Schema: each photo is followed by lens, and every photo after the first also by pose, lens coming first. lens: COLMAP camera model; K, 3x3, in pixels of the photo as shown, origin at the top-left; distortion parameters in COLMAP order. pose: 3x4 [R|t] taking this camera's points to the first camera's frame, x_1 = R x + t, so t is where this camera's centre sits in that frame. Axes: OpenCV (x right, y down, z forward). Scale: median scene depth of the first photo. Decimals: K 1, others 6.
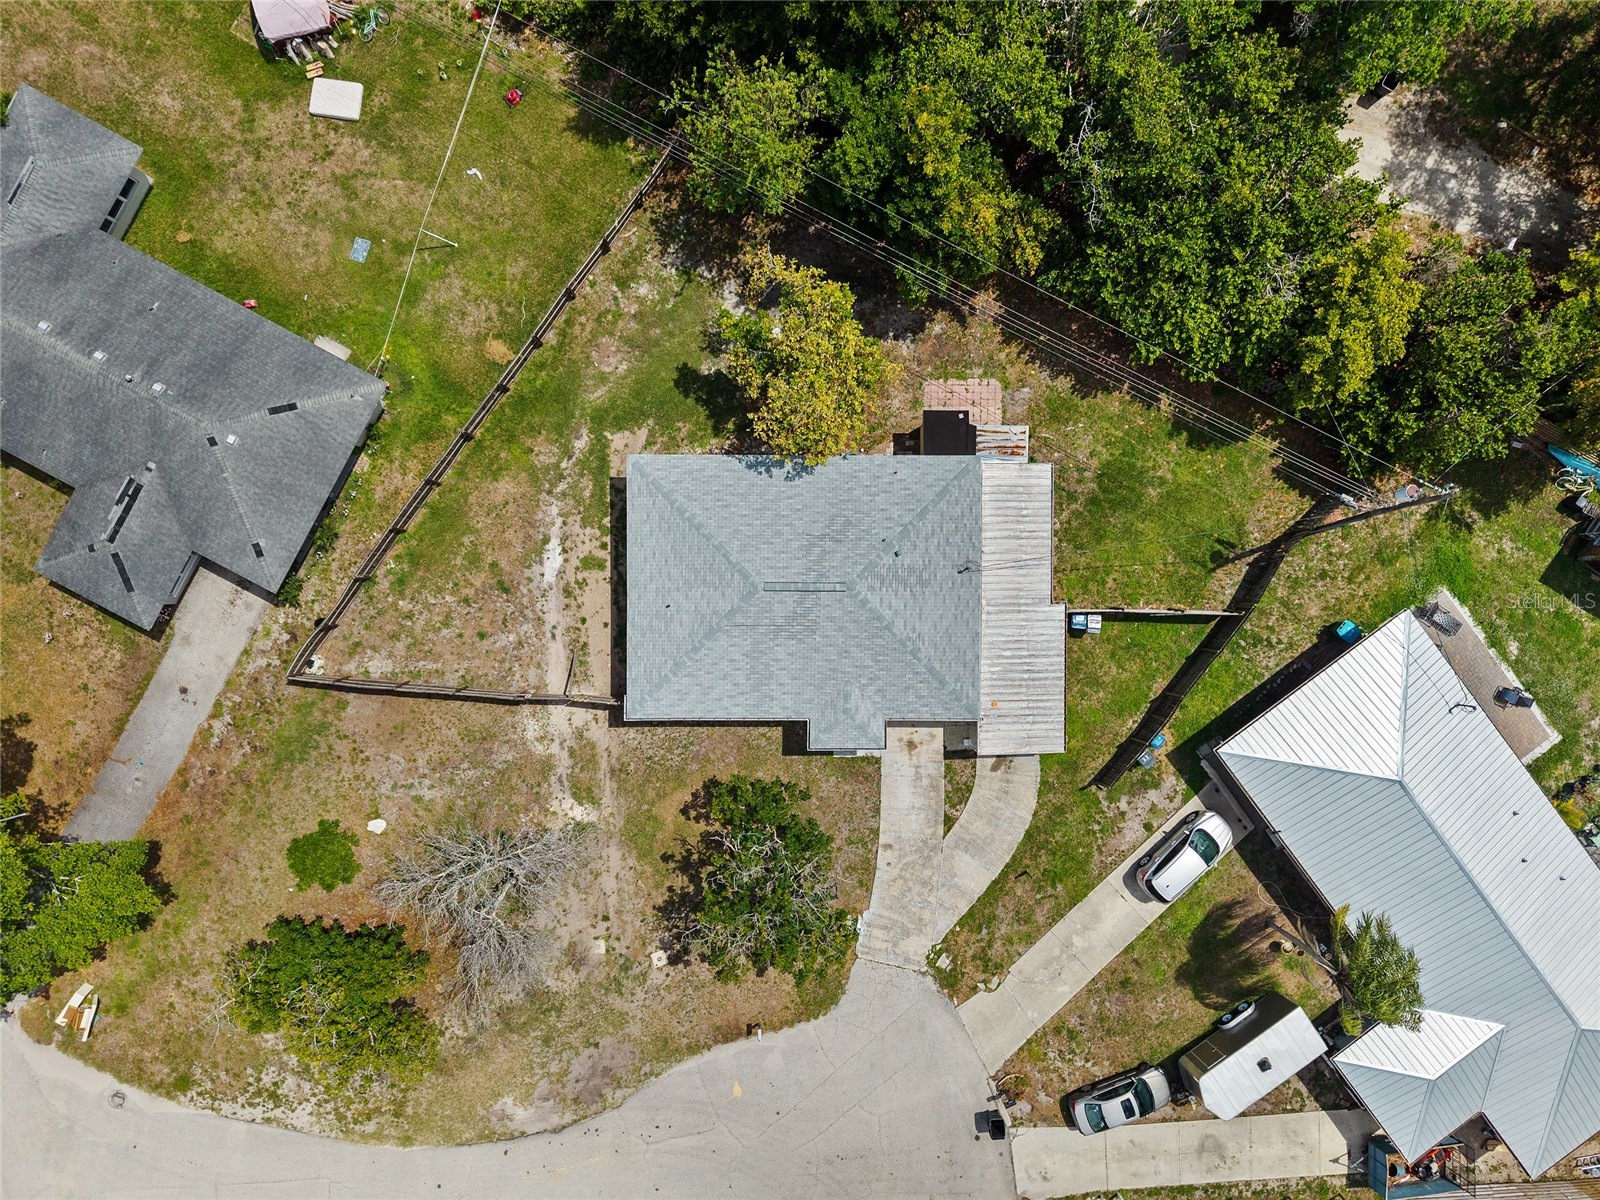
lens RADIAL K [[1060.7, 0, 800.0], [0, 1060.7, 600.0], [0, 0, 1]] dist [0.009444, 0.002868]
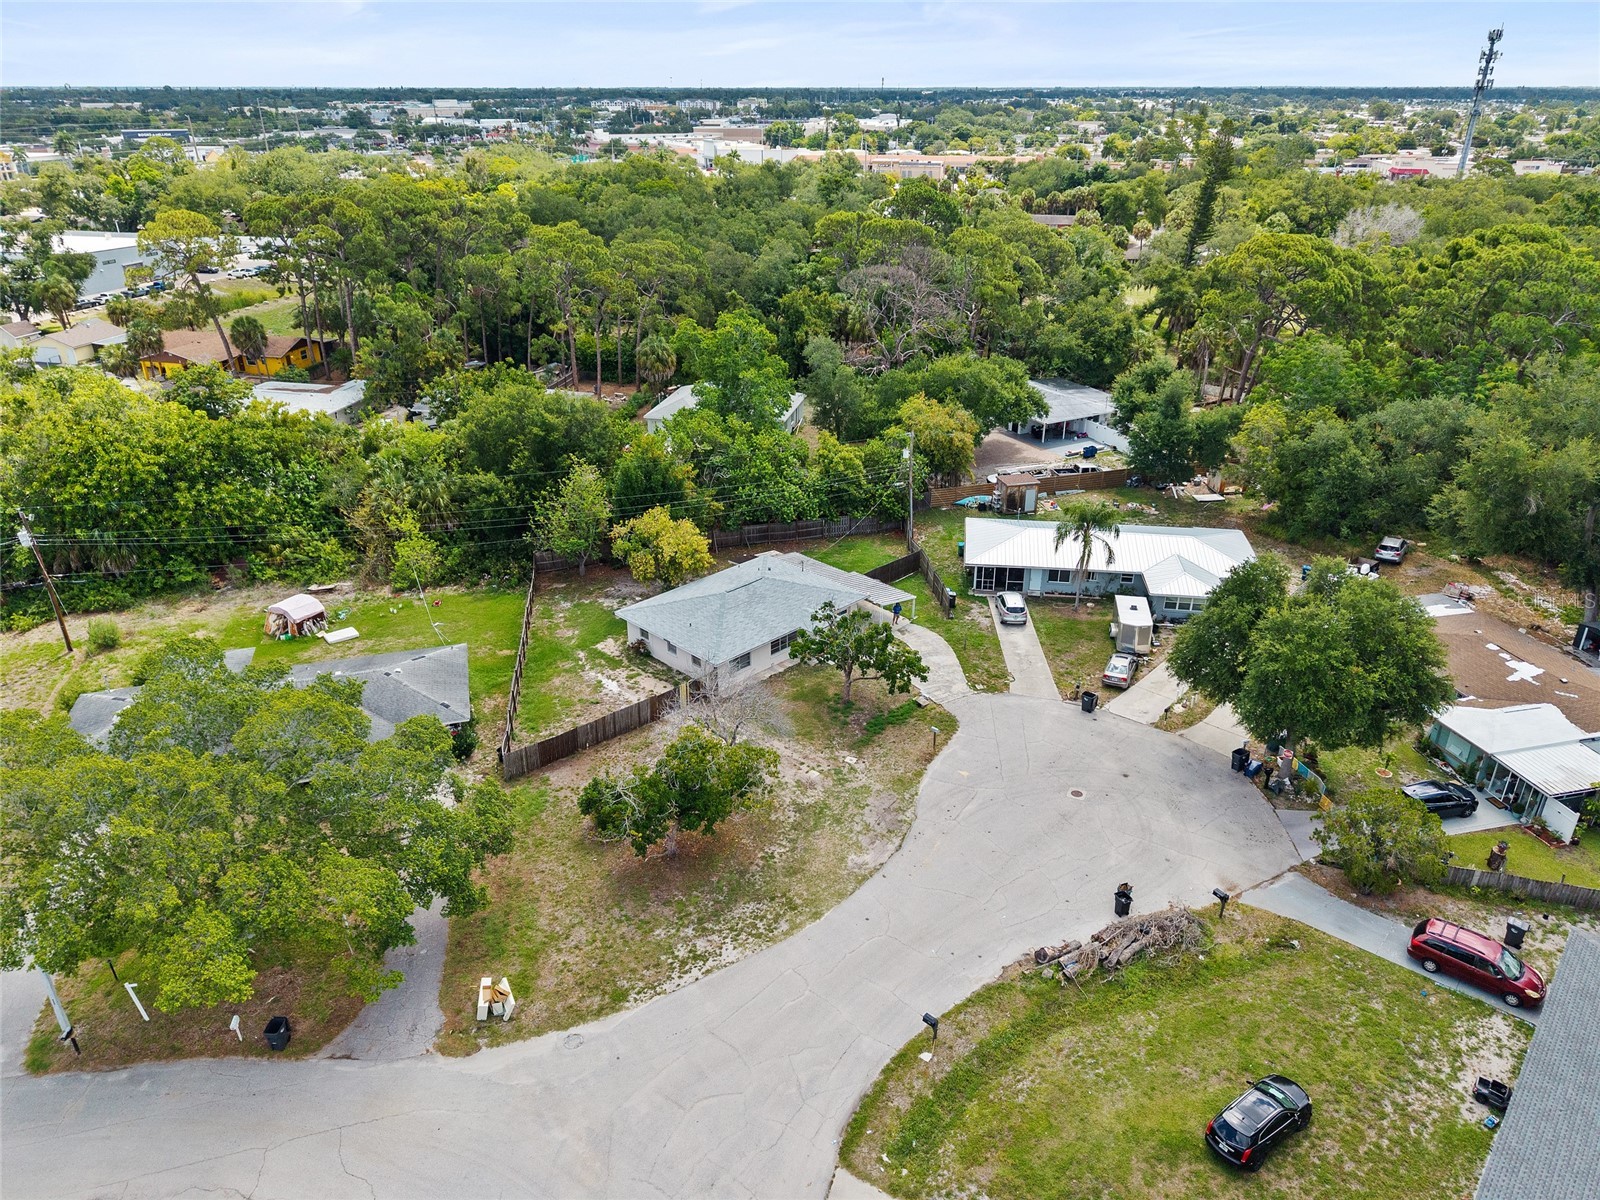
lens RADIAL K [[1060.7, 0, 800.0], [0, 1060.7, 600.0], [0, 0, 1]] dist [0.009444, 0.002868]
pose [[0.705980, -0.313303, 0.635164, -0.969702], [0.708051, 0.291952, -0.642984, 1.099183], [0.016011, 0.903662, 0.427947, 0.240840]]
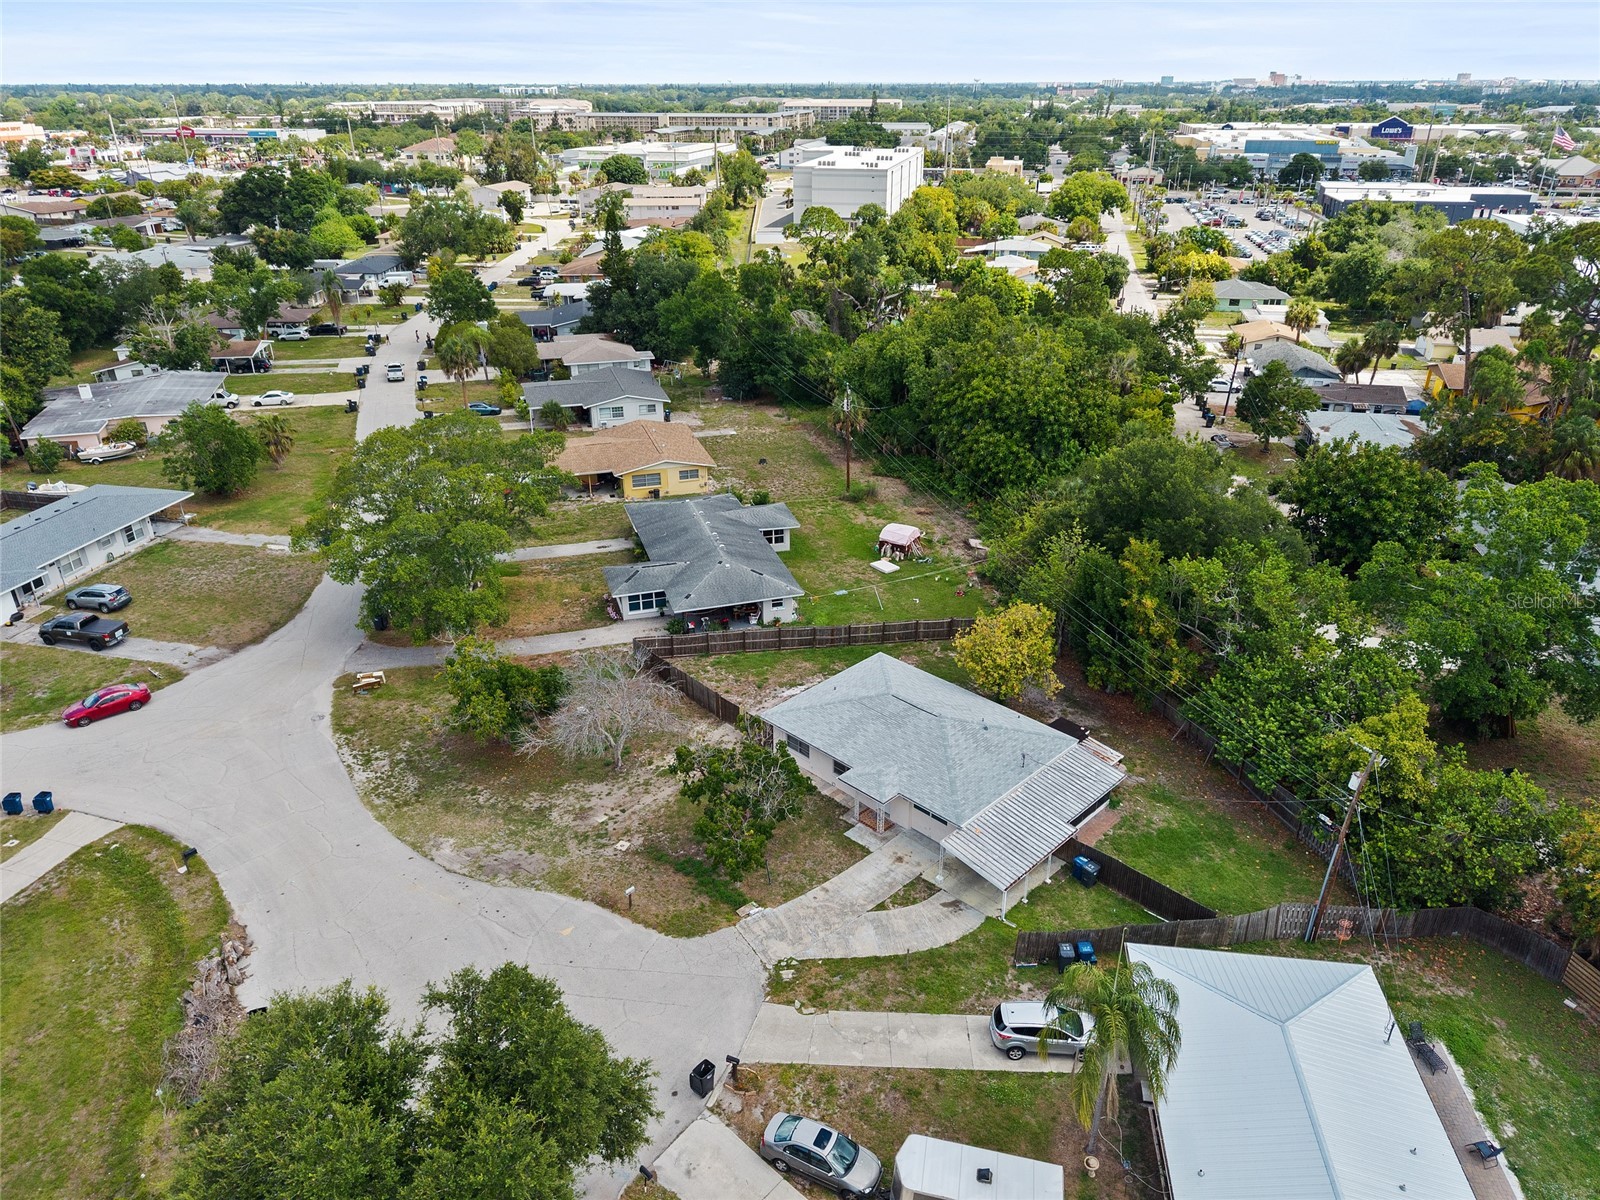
lens RADIAL K [[1060.7, 0, 800.0], [0, 1060.7, 600.0], [0, 0, 1]] dist [0.009444, 0.002868]
pose [[0.711177, 0.294673, -0.638275, 0.693180], [-0.703009, 0.301056, -0.644317, 0.886361], [0.002294, 0.906936, 0.421262, 0.245729]]
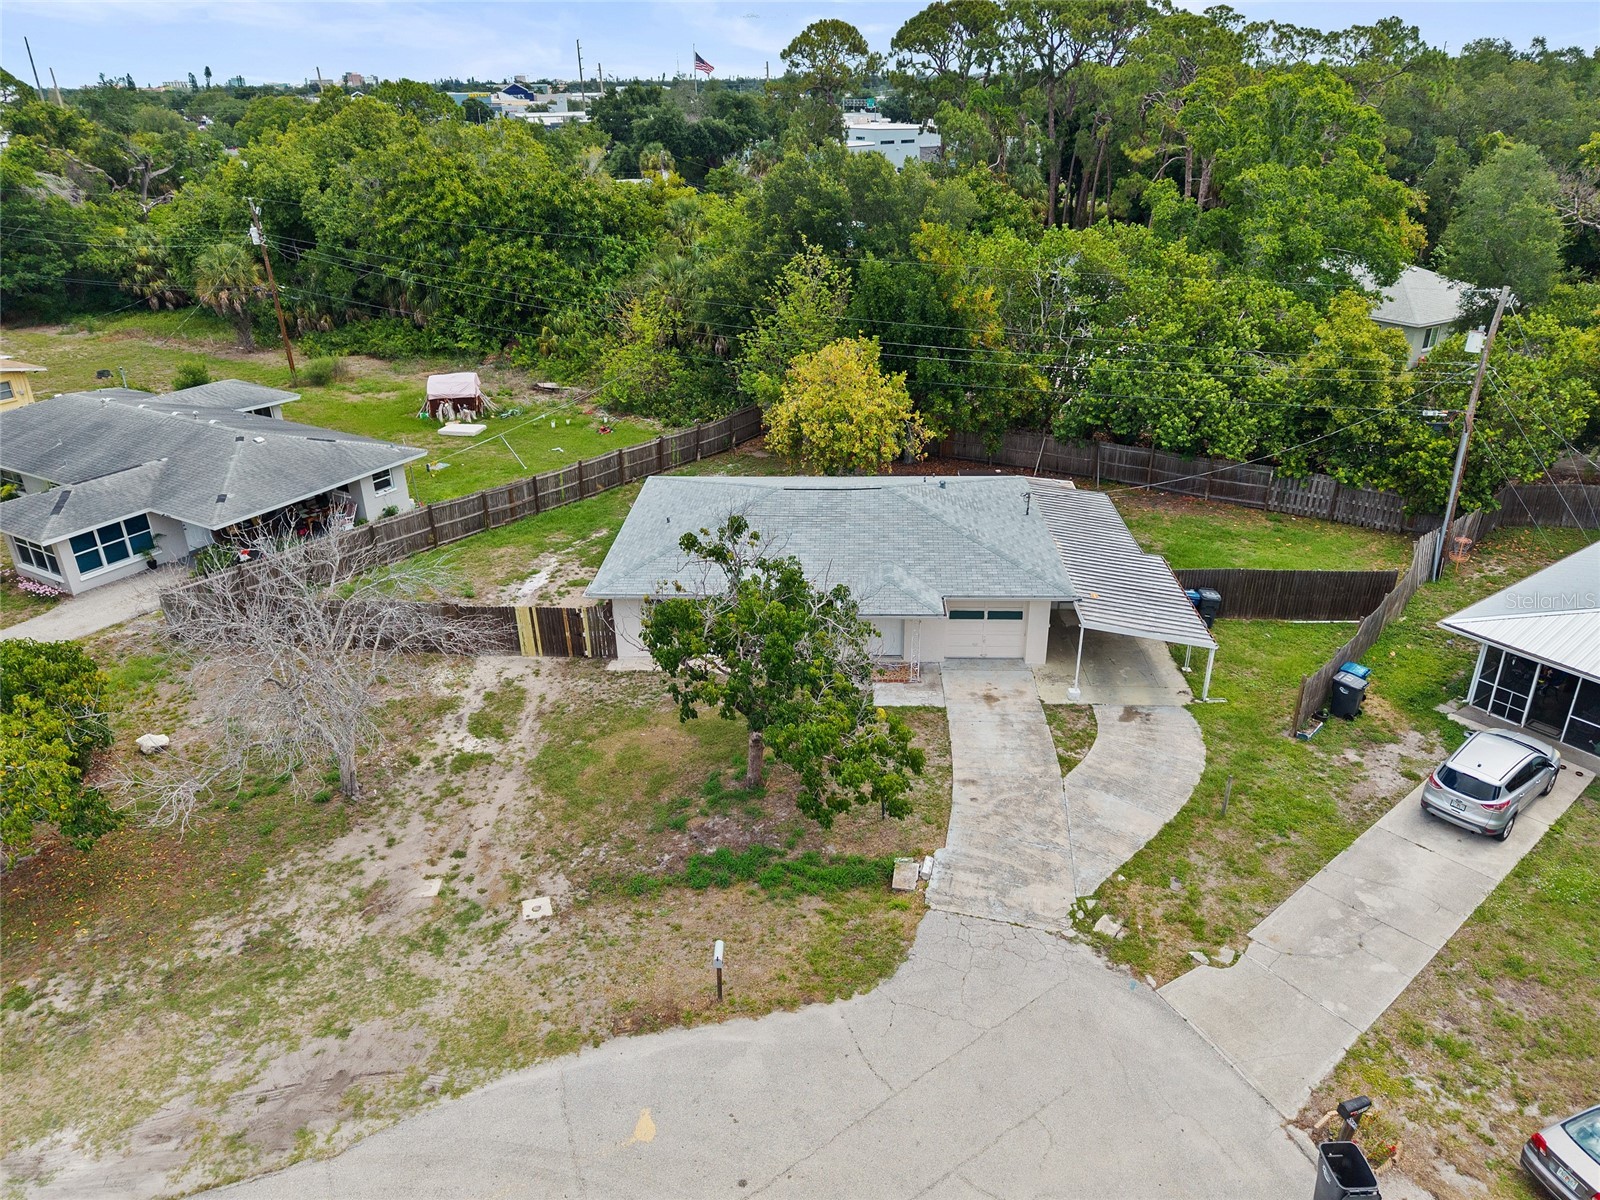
lens RADIAL K [[1094.9, 0, 800.0], [0, 1094.9, 600.0], [0, 0, 1]] dist [0.009012, -0.000757]
pose [[0.998809, -0.002799, -0.048708, 0.018826], [-0.043064, 0.418641, -0.907130, 0.746430], [0.022930, 0.908147, 0.418022, 0.652295]]
